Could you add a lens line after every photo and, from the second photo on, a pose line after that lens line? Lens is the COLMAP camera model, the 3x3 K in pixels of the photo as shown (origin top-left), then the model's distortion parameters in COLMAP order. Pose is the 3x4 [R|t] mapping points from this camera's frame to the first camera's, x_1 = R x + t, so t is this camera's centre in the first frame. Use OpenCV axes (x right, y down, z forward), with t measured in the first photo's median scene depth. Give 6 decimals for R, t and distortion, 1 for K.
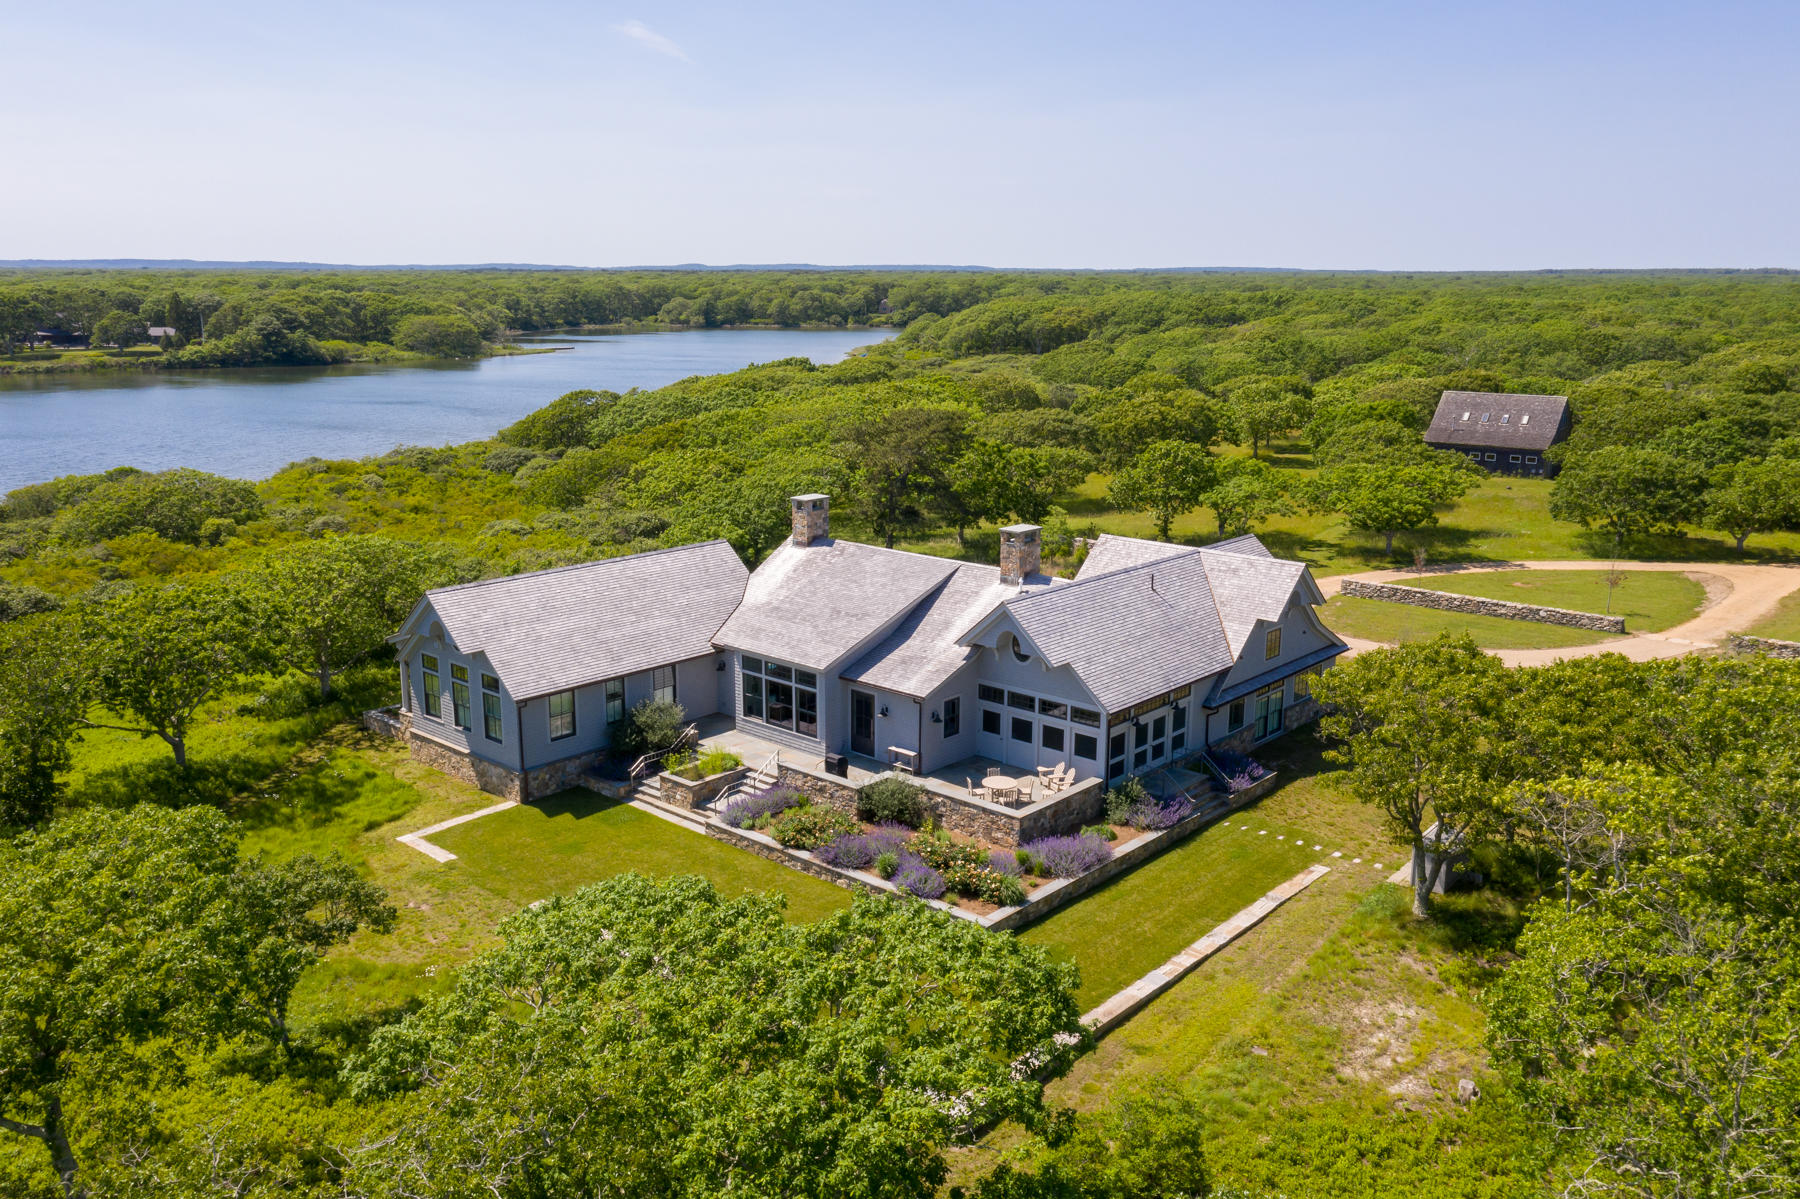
lens RADIAL K [[1403.0, 0, 900.0], [0, 1403.0, 599.5], [0, 0, 1]] dist [-0.012520, 0.001669]
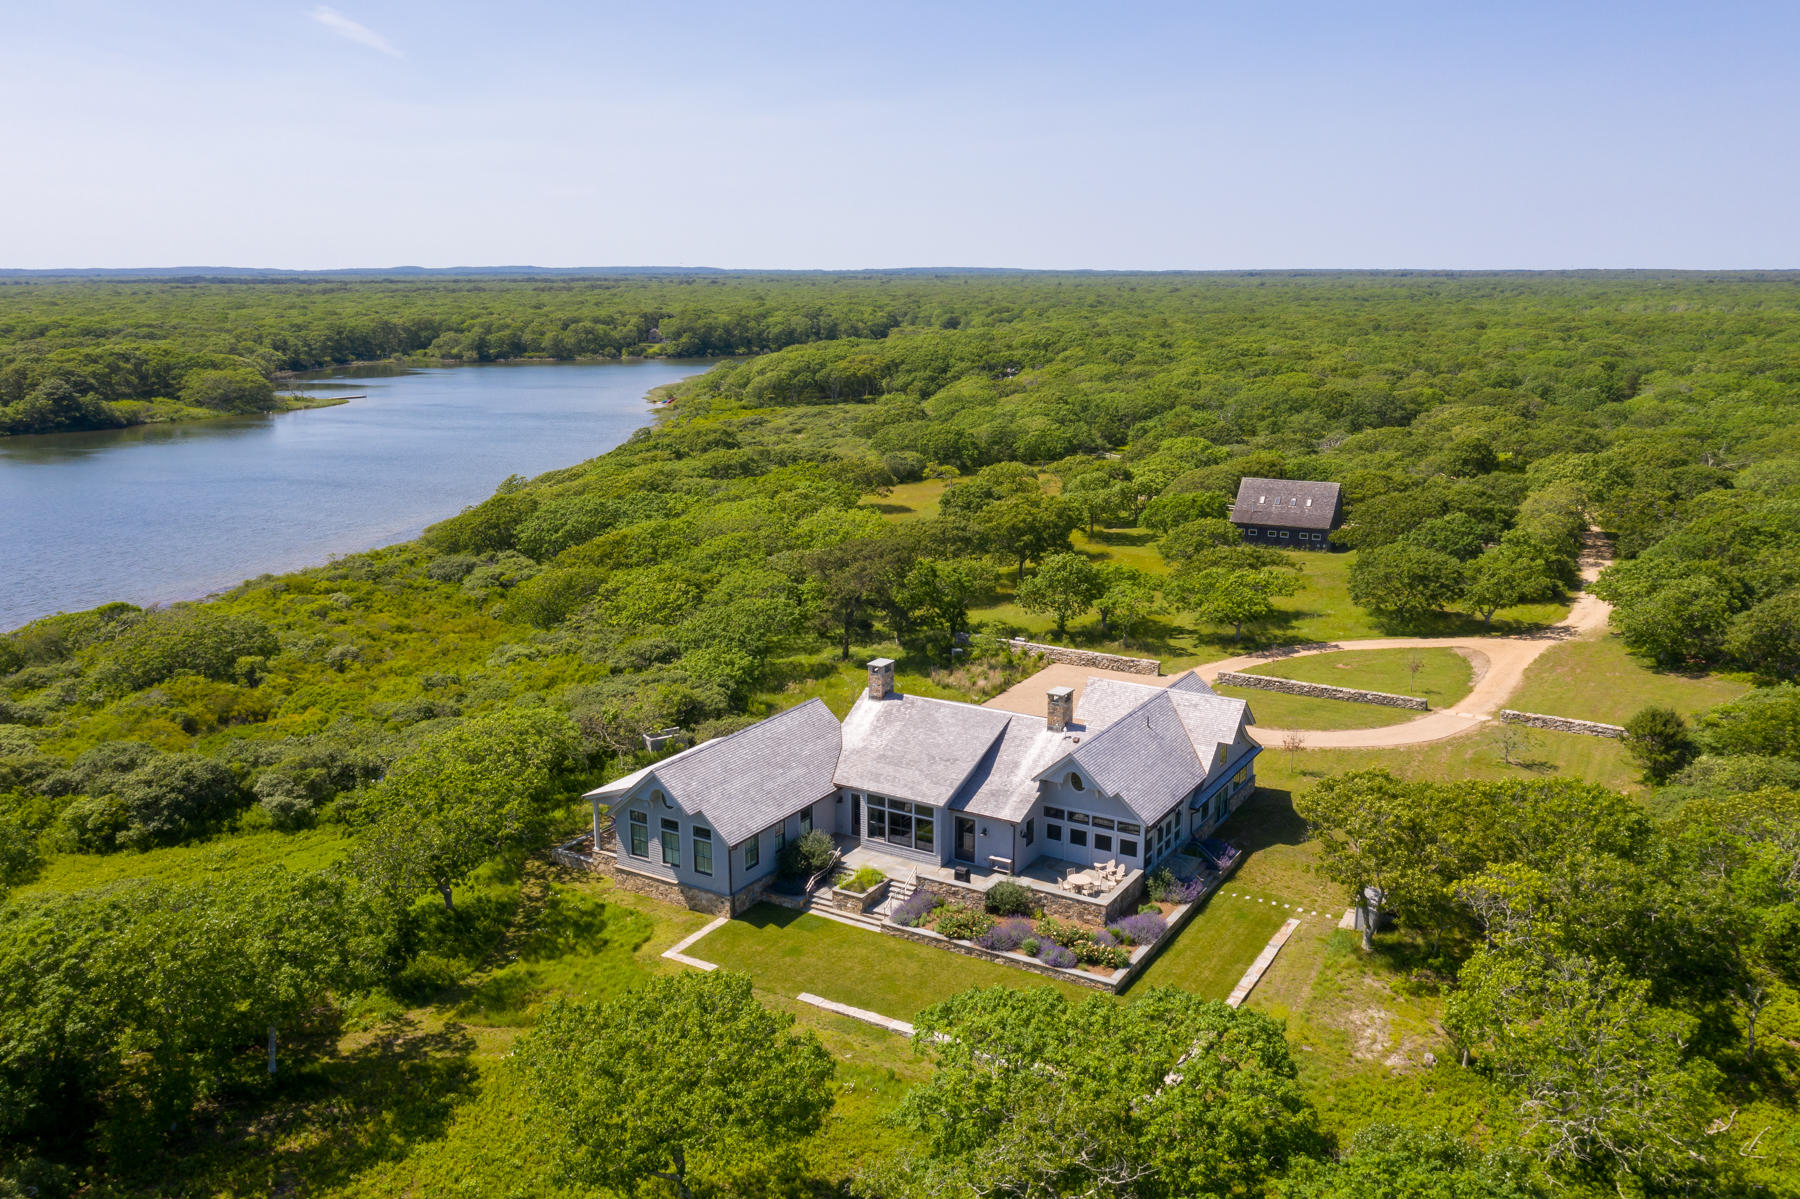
lens RADIAL K [[1385.1, 0, 900.0], [0, 1385.1, 599.5], [0, 0, 1]] dist [-0.016257, -0.004626]
pose [[0.983429, -0.046384, 0.175261, -0.327179], [0.046854, 0.998901, 0.001460, -0.159559], [-0.175136, 0.006775, 0.984521, -0.361786]]
